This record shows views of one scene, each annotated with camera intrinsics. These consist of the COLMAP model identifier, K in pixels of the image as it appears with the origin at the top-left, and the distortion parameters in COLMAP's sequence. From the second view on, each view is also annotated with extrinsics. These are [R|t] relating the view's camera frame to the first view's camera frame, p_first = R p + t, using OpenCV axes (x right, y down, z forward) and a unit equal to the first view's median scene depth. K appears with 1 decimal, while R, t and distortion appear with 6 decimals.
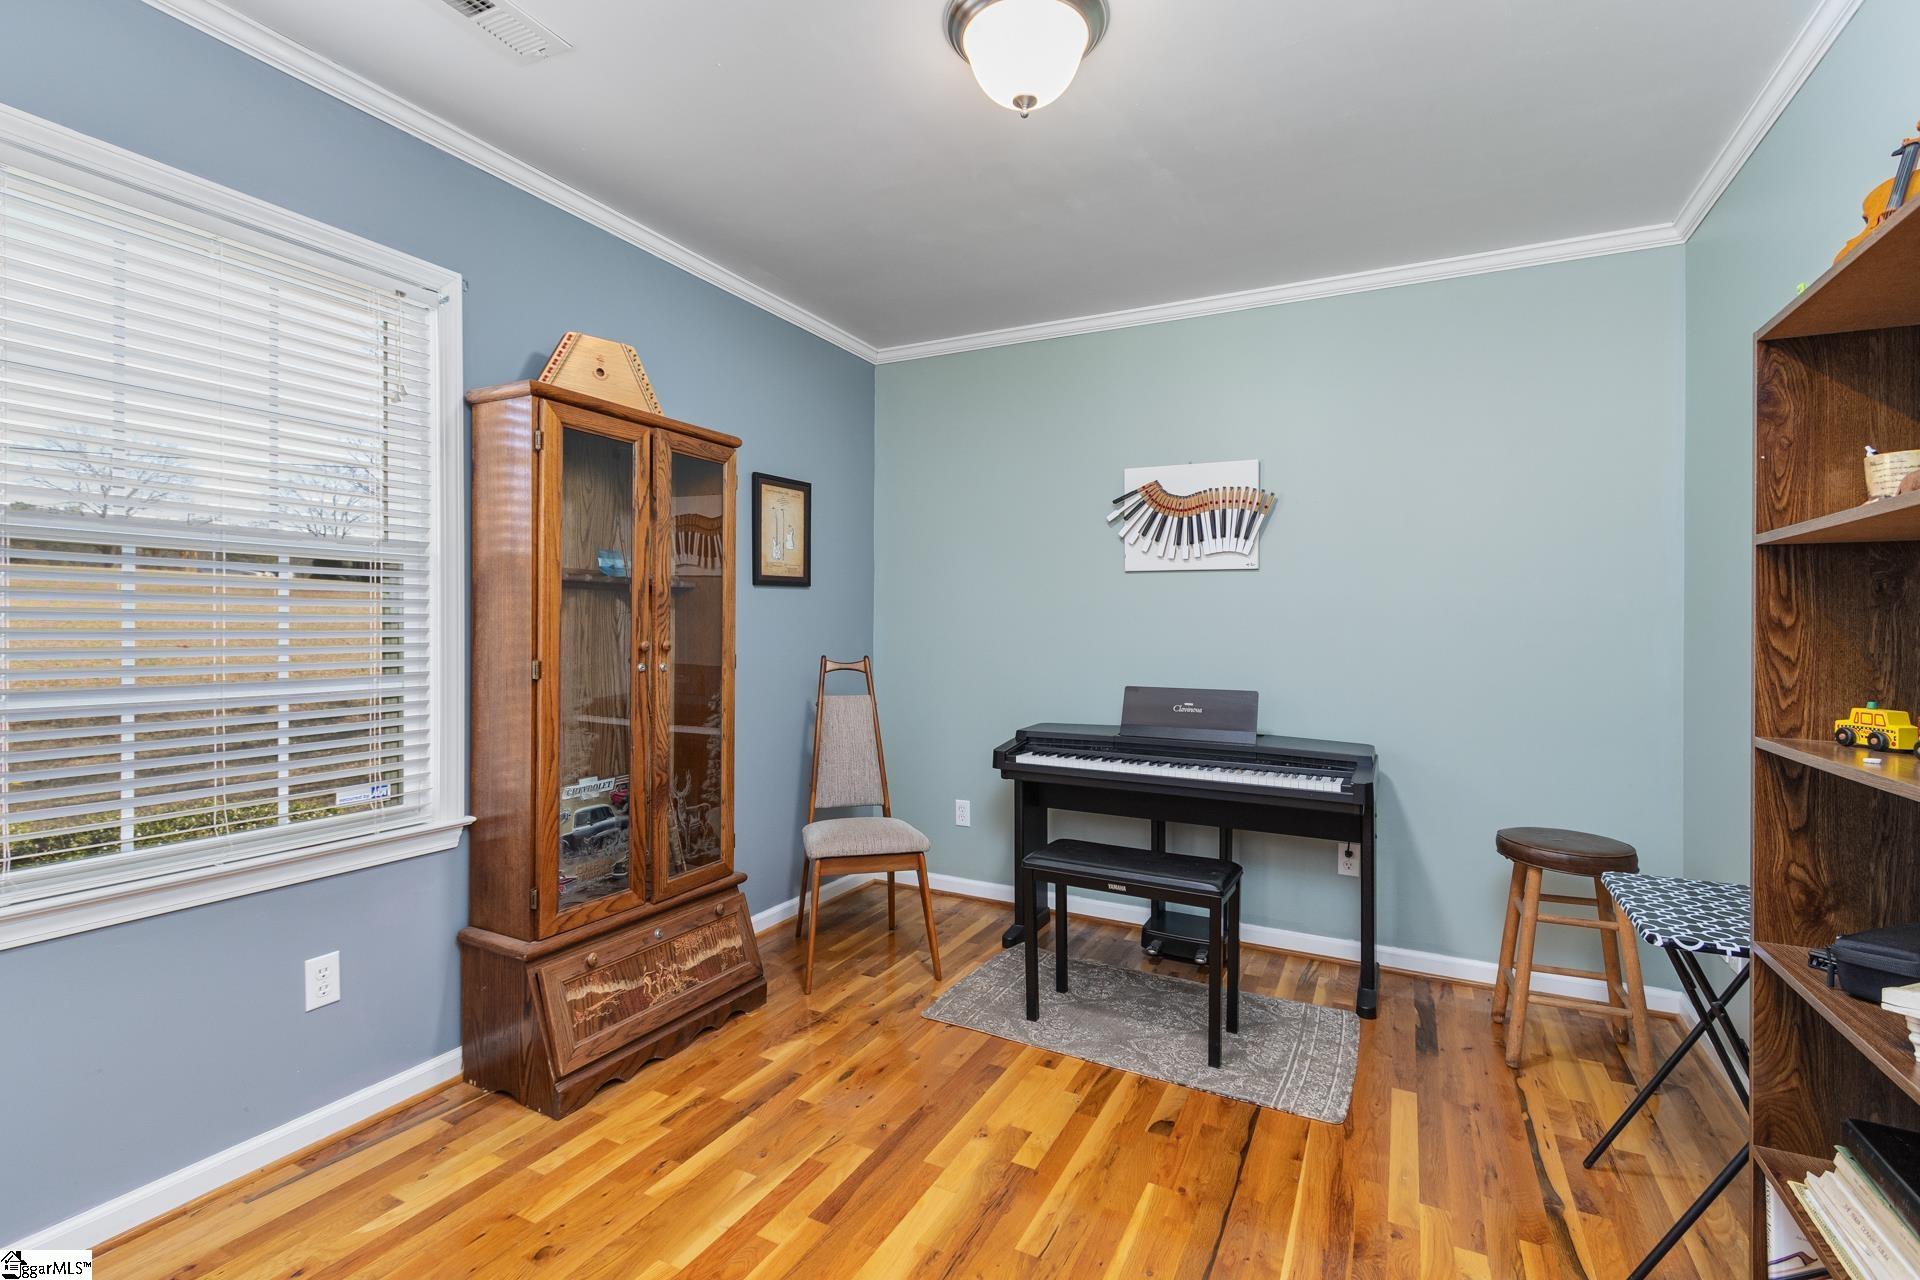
lens RADIAL K [[894.5, 0, 953.6], [0, 894.5, 628.1], [0, 0, 1]] dist [0.000465, -0.000547]
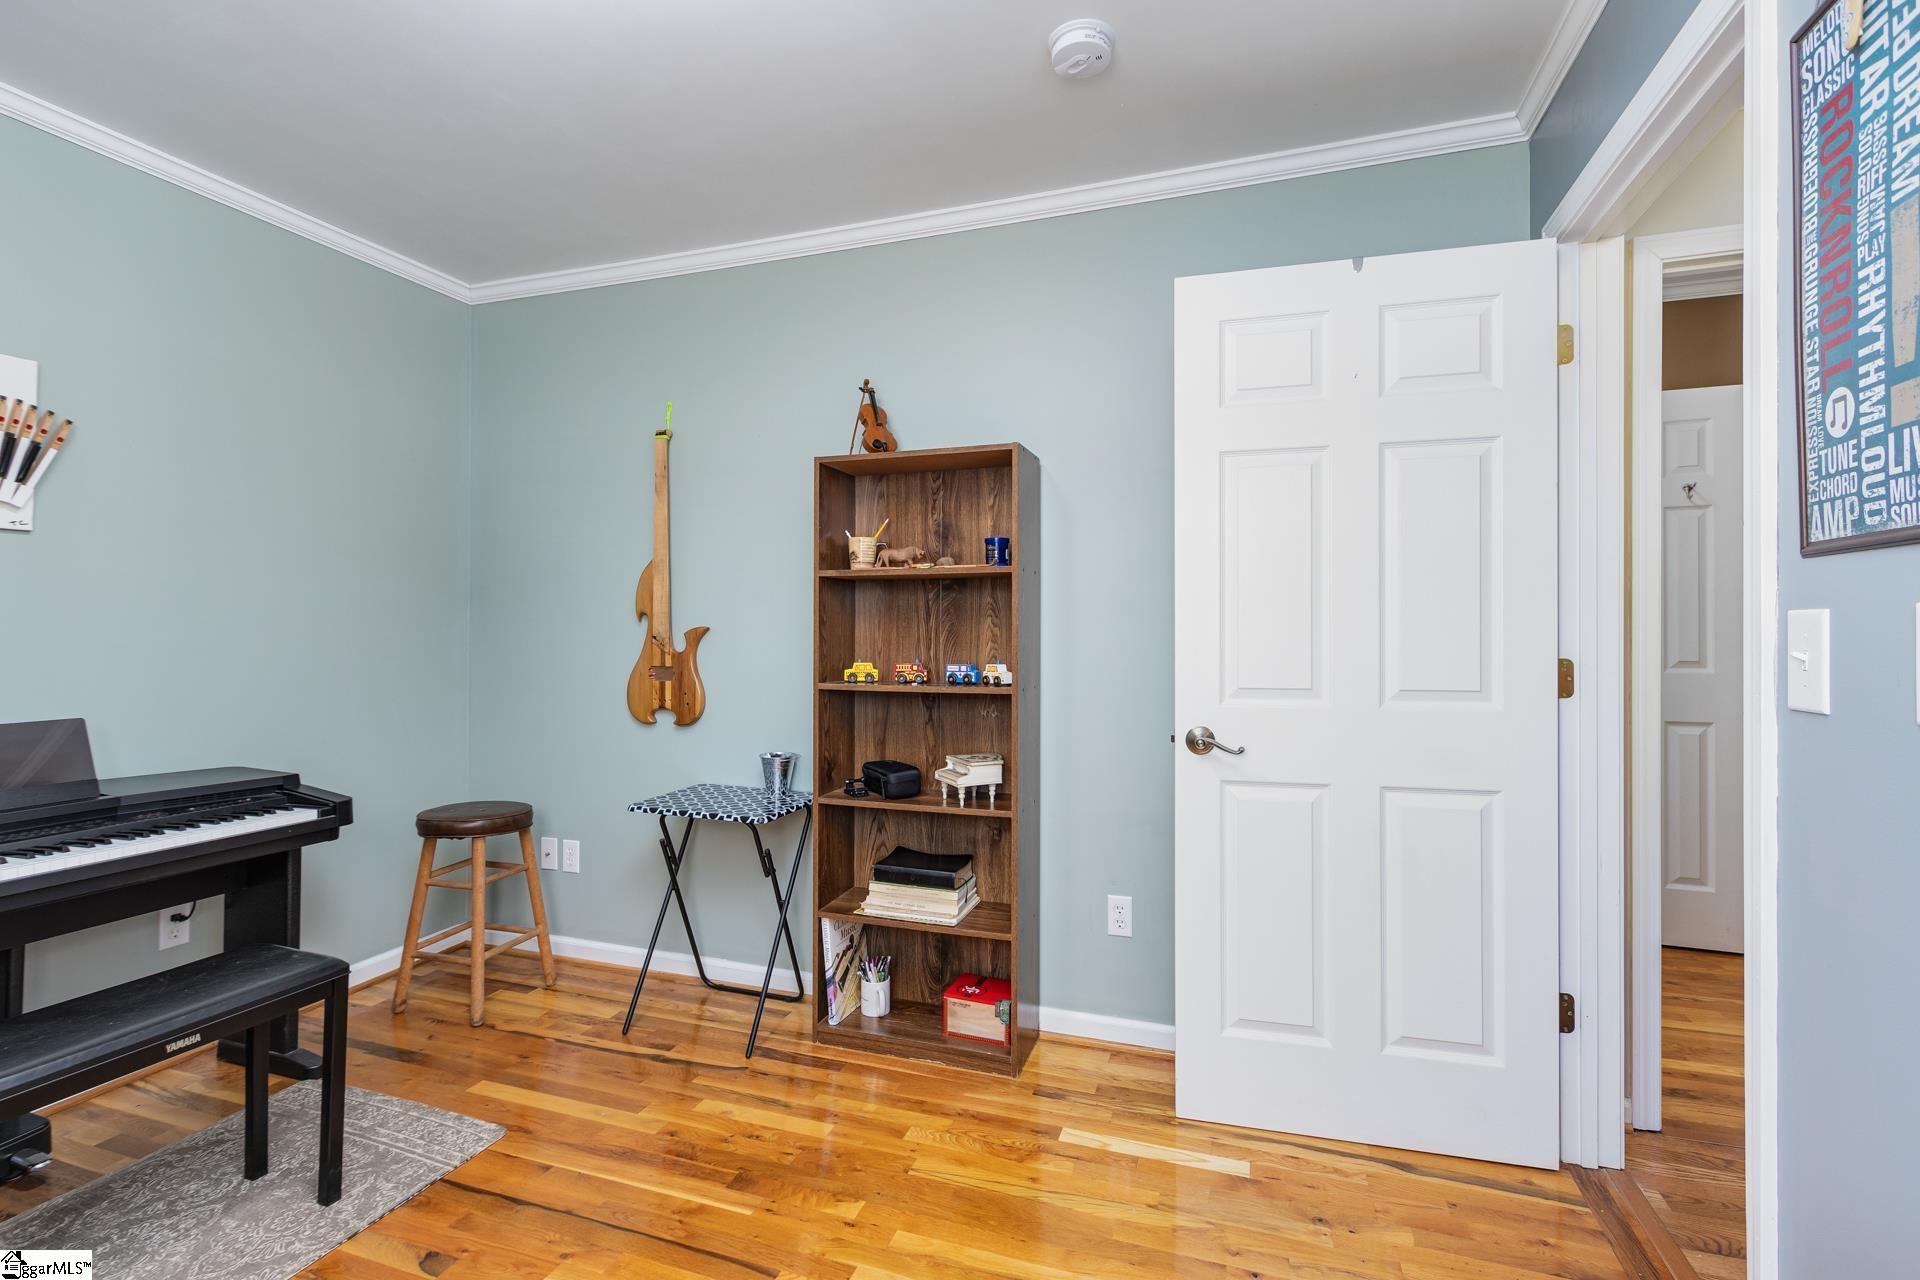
lens RADIAL K [[894.5, 0, 953.6], [0, 894.5, 628.1], [0, 0, 1]] dist [0.000465, -0.000547]
pose [[-0.169648, -0.005282, 0.985491, -0.601566], [0.000593, 0.999985, 0.005461, 0.000879], [-0.985505, 0.001511, -0.169642, 0.679212]]
